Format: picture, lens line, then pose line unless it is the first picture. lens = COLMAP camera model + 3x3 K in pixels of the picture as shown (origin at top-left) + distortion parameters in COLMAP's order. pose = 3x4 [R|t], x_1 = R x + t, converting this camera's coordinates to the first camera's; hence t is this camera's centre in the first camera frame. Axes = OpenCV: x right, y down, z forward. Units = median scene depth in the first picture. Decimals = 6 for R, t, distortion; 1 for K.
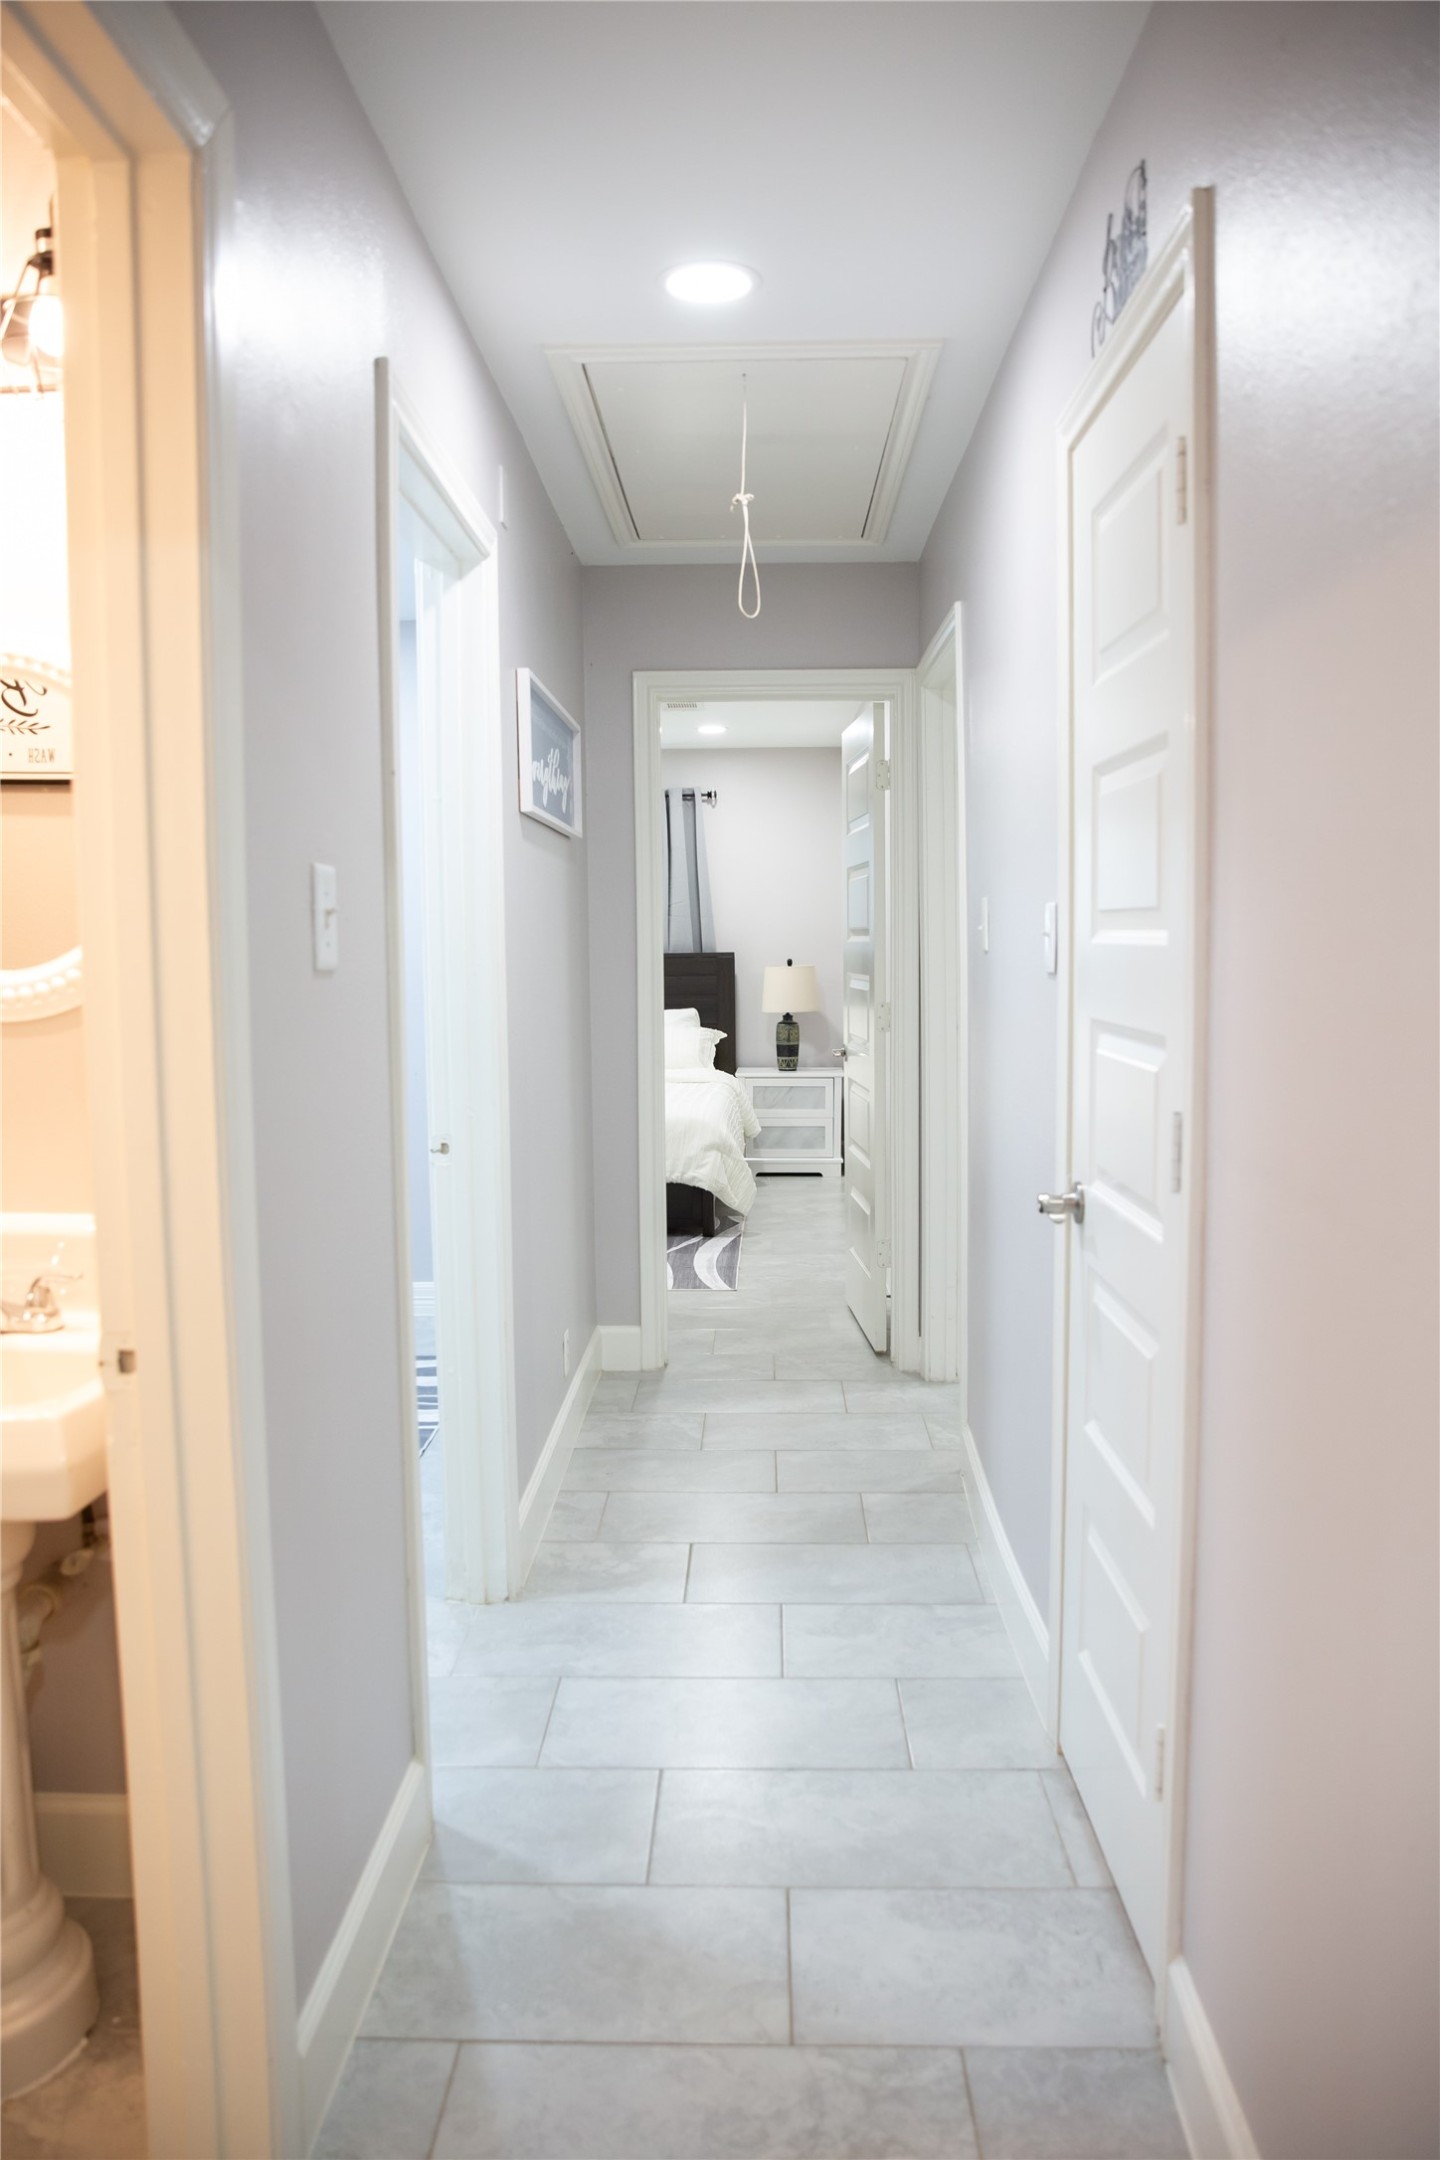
lens RADIAL K [[1472.8, 0, 721.5], [0, 1472.8, 1075.9], [0, 0, 1]] dist [-0.106004, 0.083881]
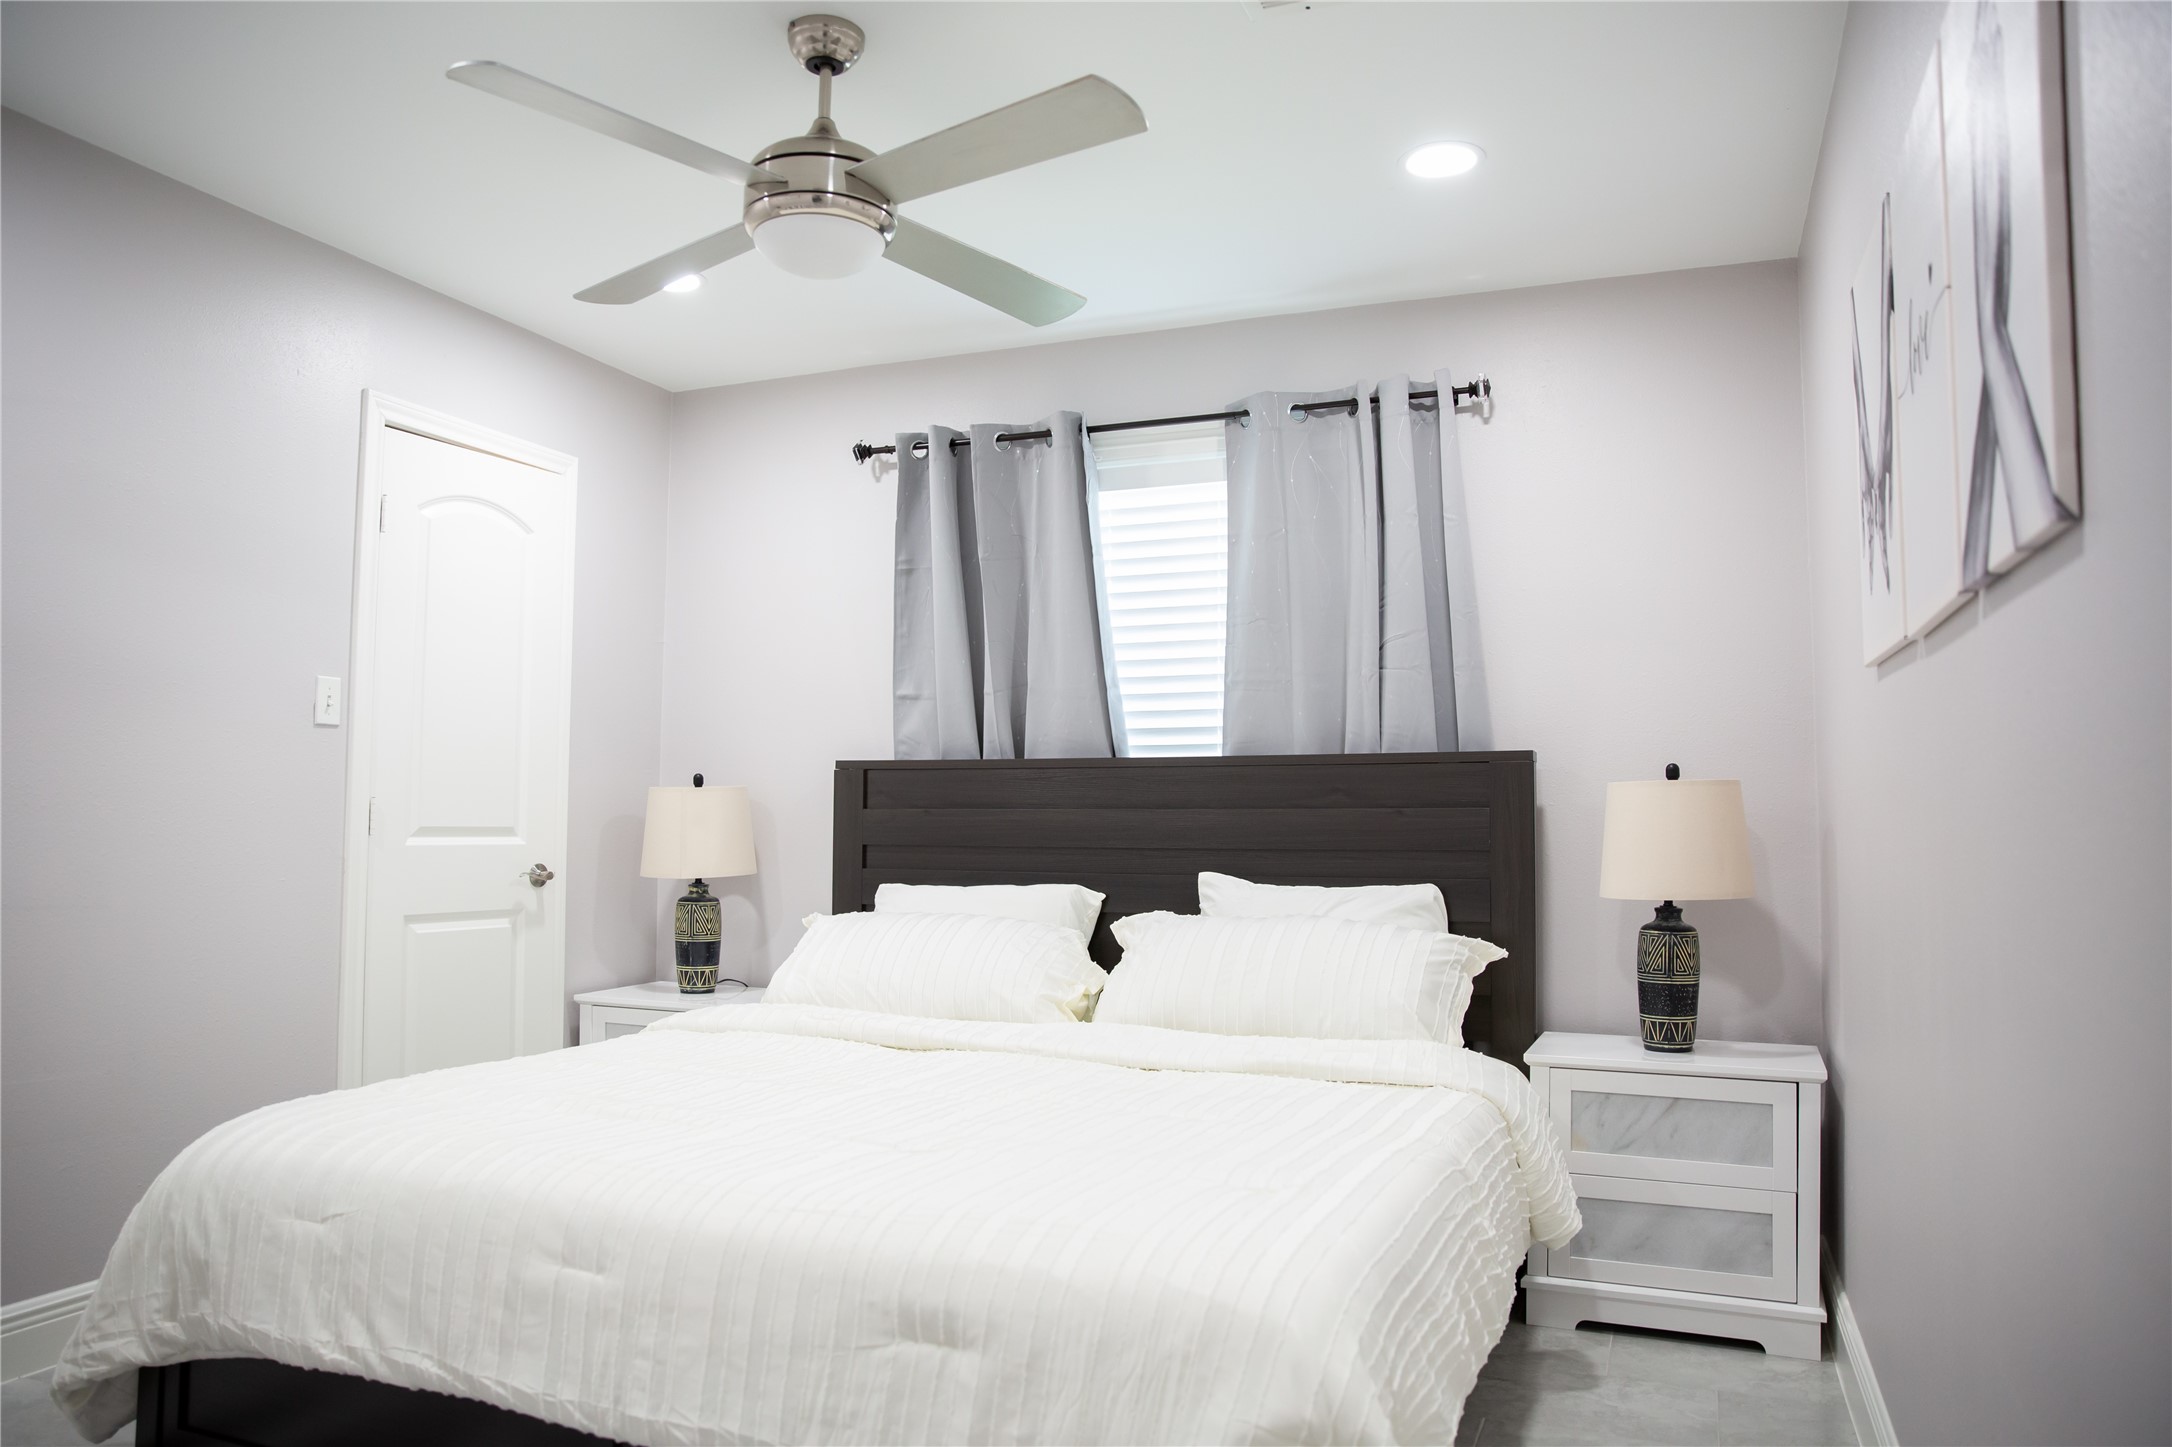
lens RADIAL K [[1481.0, 0, 1077.5], [0, 1481.0, 721.5], [0, 0, 1]] dist [-0.106004, 0.083881]
pose [[0.930917, -0.007363, -0.365157, 0.040611], [-0.046627, 0.989220, -0.138816, -0.029092], [0.362242, 0.146252, 0.920538, 0.580410]]
